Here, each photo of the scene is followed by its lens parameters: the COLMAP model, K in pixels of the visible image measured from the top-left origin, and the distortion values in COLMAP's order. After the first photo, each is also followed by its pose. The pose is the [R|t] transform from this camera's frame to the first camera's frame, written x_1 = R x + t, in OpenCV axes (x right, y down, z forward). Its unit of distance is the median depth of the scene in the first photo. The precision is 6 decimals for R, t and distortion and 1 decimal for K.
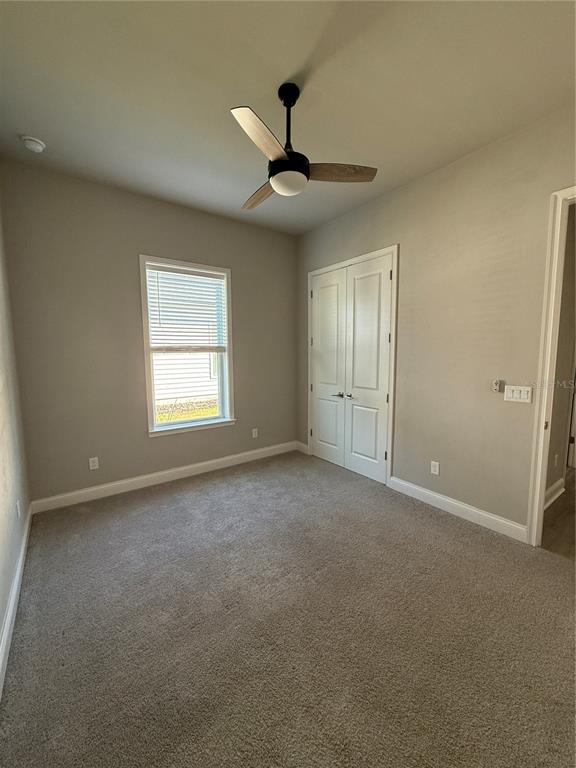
lens RADIAL K [[305.7, 0, 288.0], [0, 305.7, 384.0], [0, 0, 1]] dist [0.000567, 0.000307]
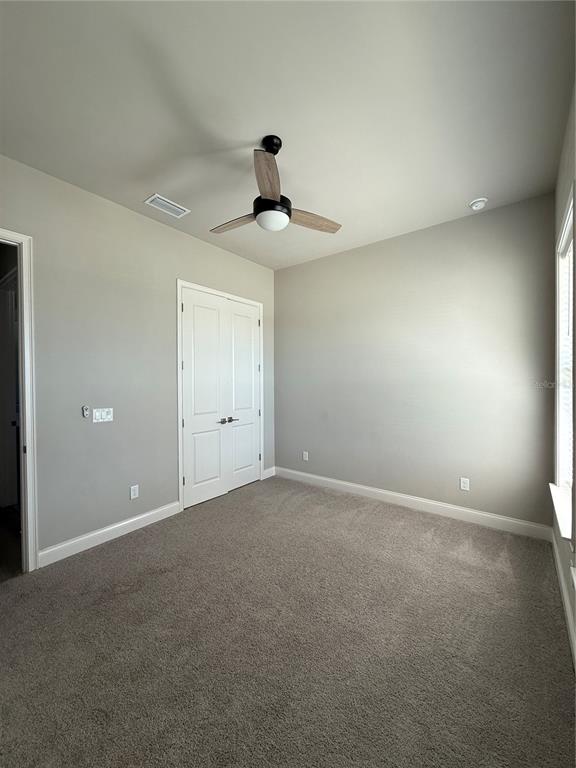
lens RADIAL K [[305.7, 0, 288.0], [0, 305.7, 384.0], [0, 0, 1]] dist [0.000567, 0.000307]
pose [[-0.267113, -0.000172, 0.963665, -0.895525], [0.108160, 0.993676, 0.030158, -0.096809], [-0.957576, 0.112285, -0.265405, 1.105140]]
